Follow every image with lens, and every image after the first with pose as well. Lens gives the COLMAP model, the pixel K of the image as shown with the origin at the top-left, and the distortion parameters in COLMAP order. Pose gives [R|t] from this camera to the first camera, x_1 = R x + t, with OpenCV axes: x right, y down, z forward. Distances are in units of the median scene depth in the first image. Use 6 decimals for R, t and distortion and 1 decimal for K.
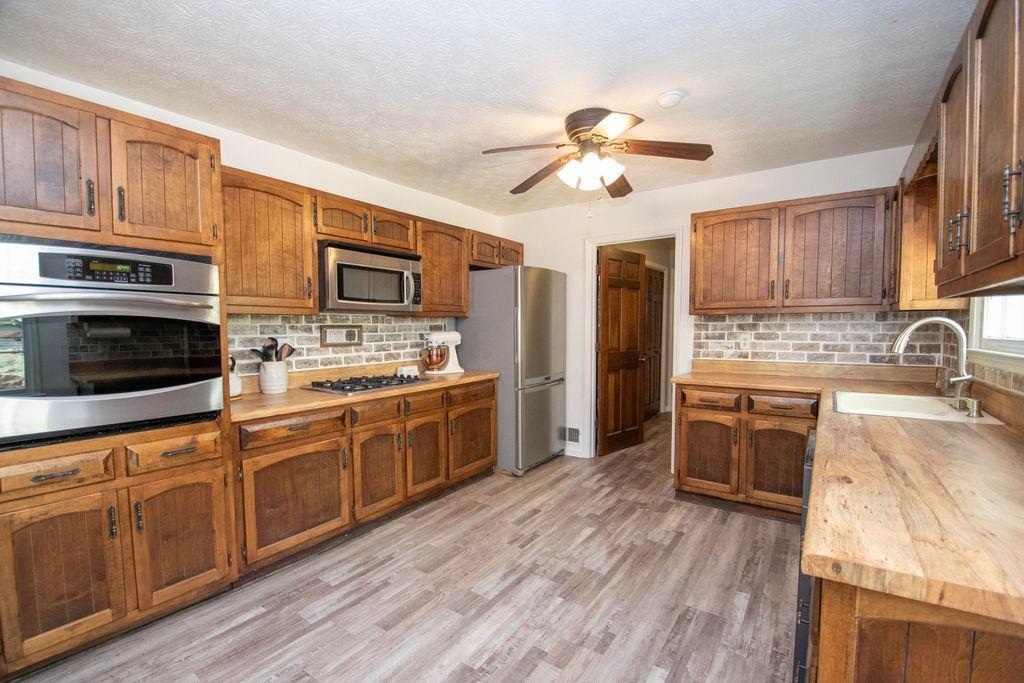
lens RADIAL K [[446.8, 0, 514.1], [0, 446.8, 354.4], [0, 0, 1]] dist [0.000823, -0.000219]
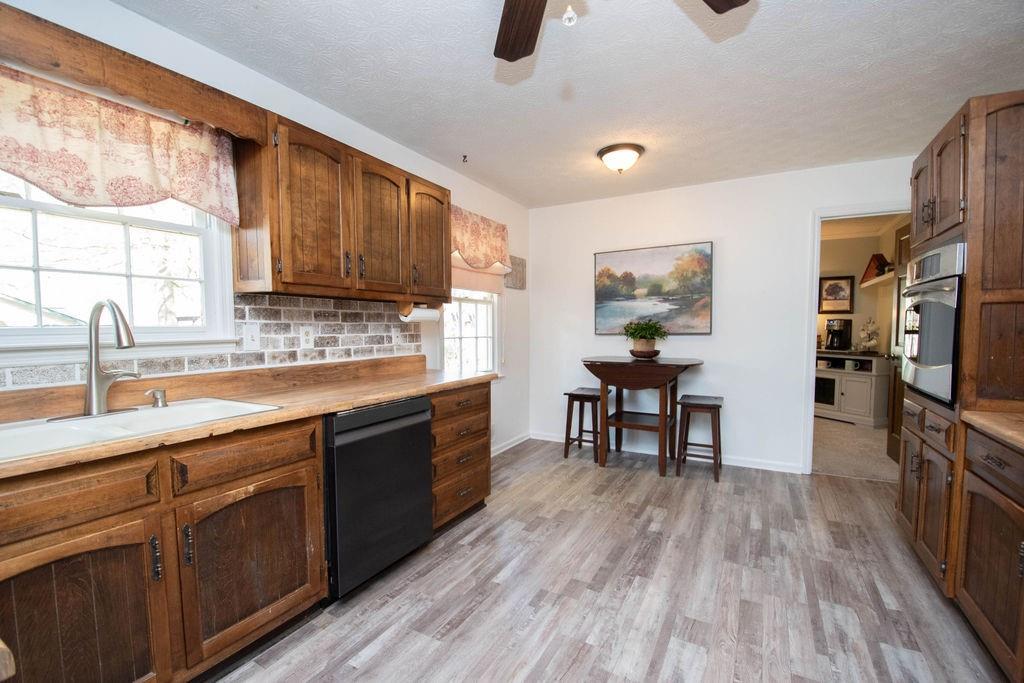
lens RADIAL K [[454.9, 0, 511.1], [0, 454.9, 354.7], [0, 0, 1]] dist [0.021638, -0.026416]
pose [[-0.994512, 0.010973, -0.104048, 0.228449], [-0.001656, 0.992709, 0.120521, -0.054197], [0.104612, 0.120032, -0.987243, 1.217477]]
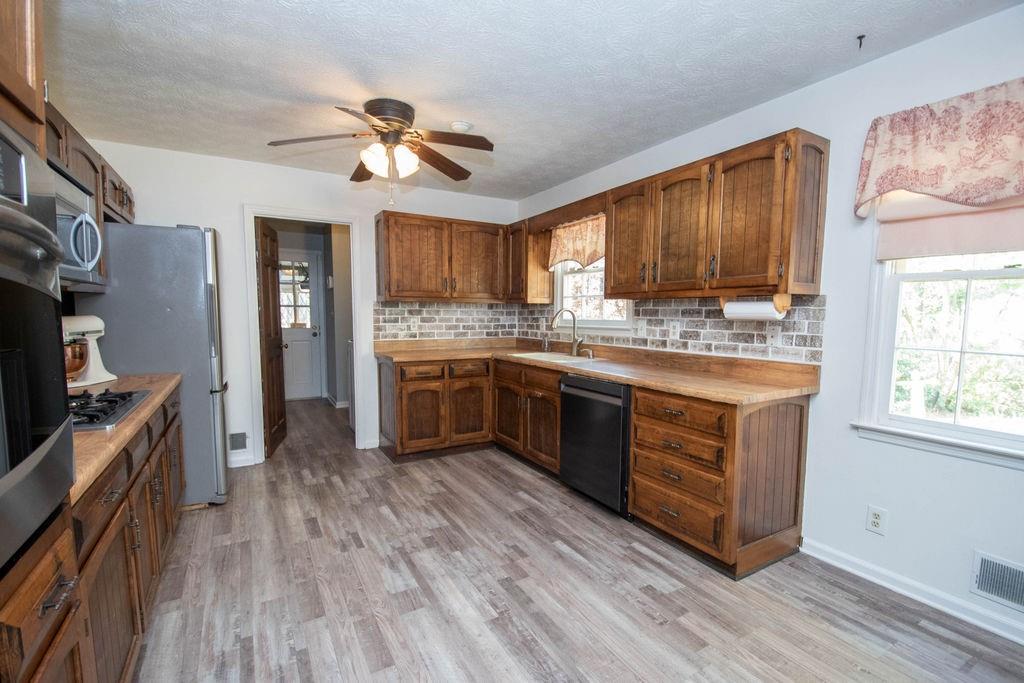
lens RADIAL K [[454.9, 0, 511.1], [0, 454.9, 354.7], [0, 0, 1]] dist [0.021638, -0.026416]
pose [[0.430491, -0.076619, 0.899337, -0.584296], [0.046935, 0.996943, 0.062468, -0.012783], [-0.901374, 0.015319, 0.432771, 0.255235]]
